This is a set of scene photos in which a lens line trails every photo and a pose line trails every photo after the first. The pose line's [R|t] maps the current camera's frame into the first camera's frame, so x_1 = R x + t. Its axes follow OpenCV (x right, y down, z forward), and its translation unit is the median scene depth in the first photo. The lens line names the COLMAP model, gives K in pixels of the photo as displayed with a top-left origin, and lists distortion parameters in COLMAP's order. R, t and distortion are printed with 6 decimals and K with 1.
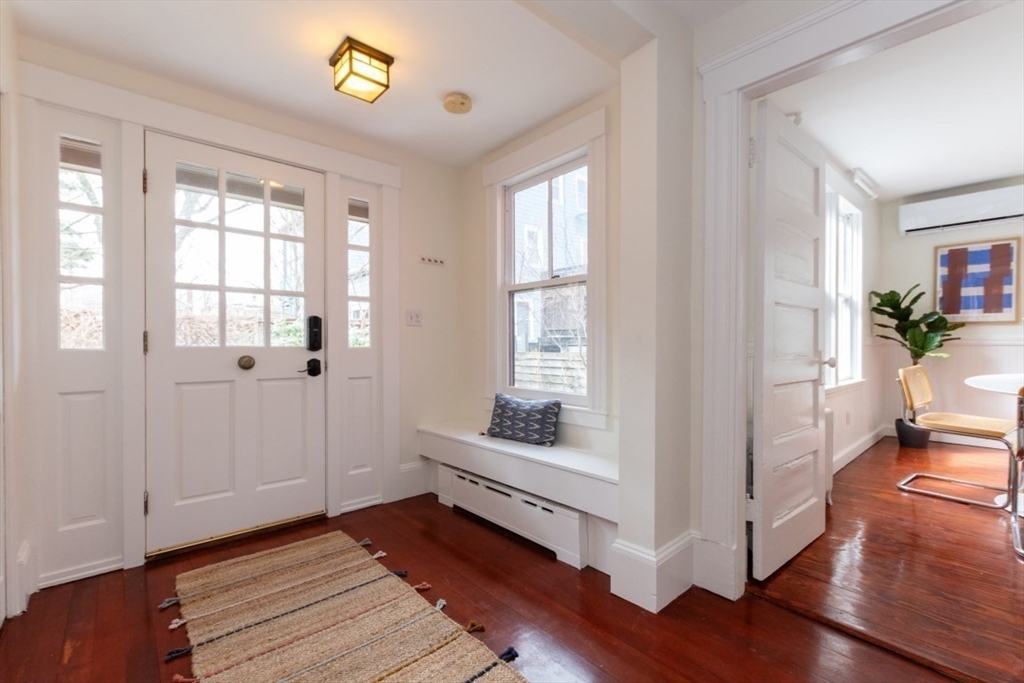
lens RADIAL K [[445.3, 0, 506.1], [0, 445.3, 344.2], [0, 0, 1]] dist [0.008145, -0.002512]
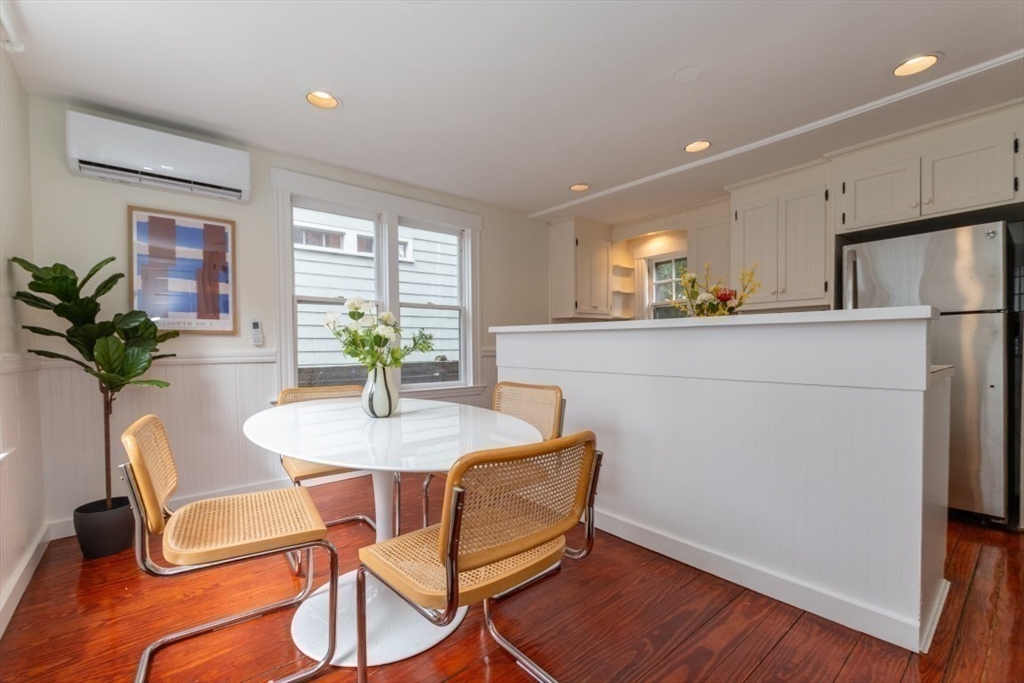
lens RADIAL K [[445.3, 0, 513.2], [0, 445.3, 357.3], [0, 0, 1]] dist [0.008145, -0.002512]
pose [[0.019357, -0.018038, 0.999650, 0.365550], [0.016719, 0.999703, 0.017715, -0.012744], [-0.999673, 0.016370, 0.019653, 0.481339]]
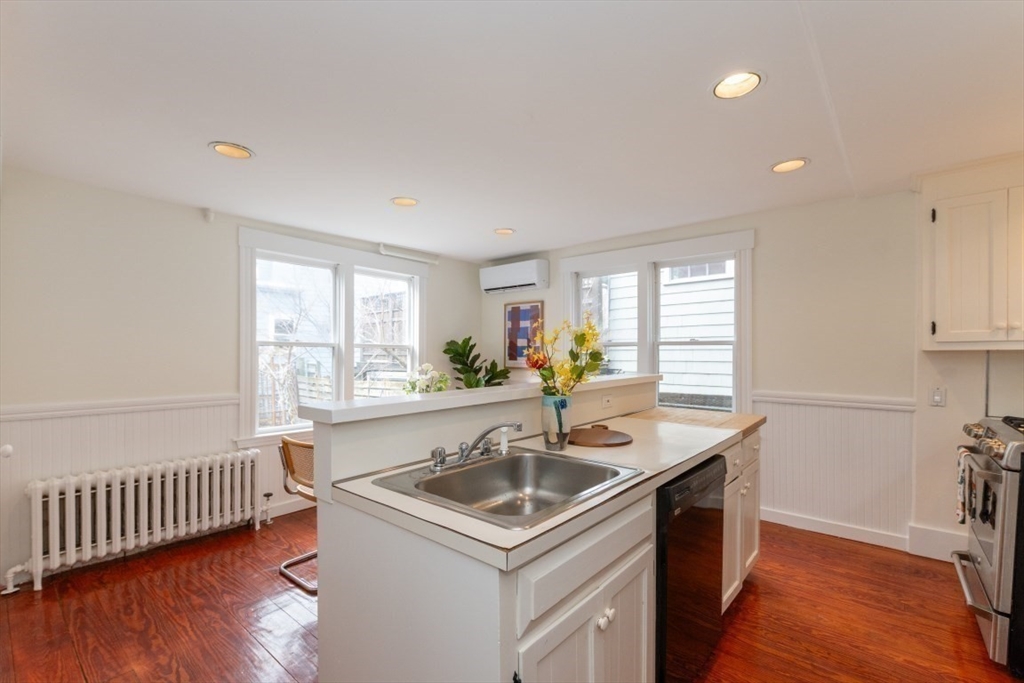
lens RADIAL K [[445.3, 0, 511.9], [0, 445.3, 351.5], [0, 0, 1]] dist [0.008145, -0.002512]
pose [[0.987798, 0.008729, 0.155498, 0.818888], [-0.006873, 0.999899, -0.012470, -0.078141], [-0.155591, 0.011249, 0.987757, -0.184470]]
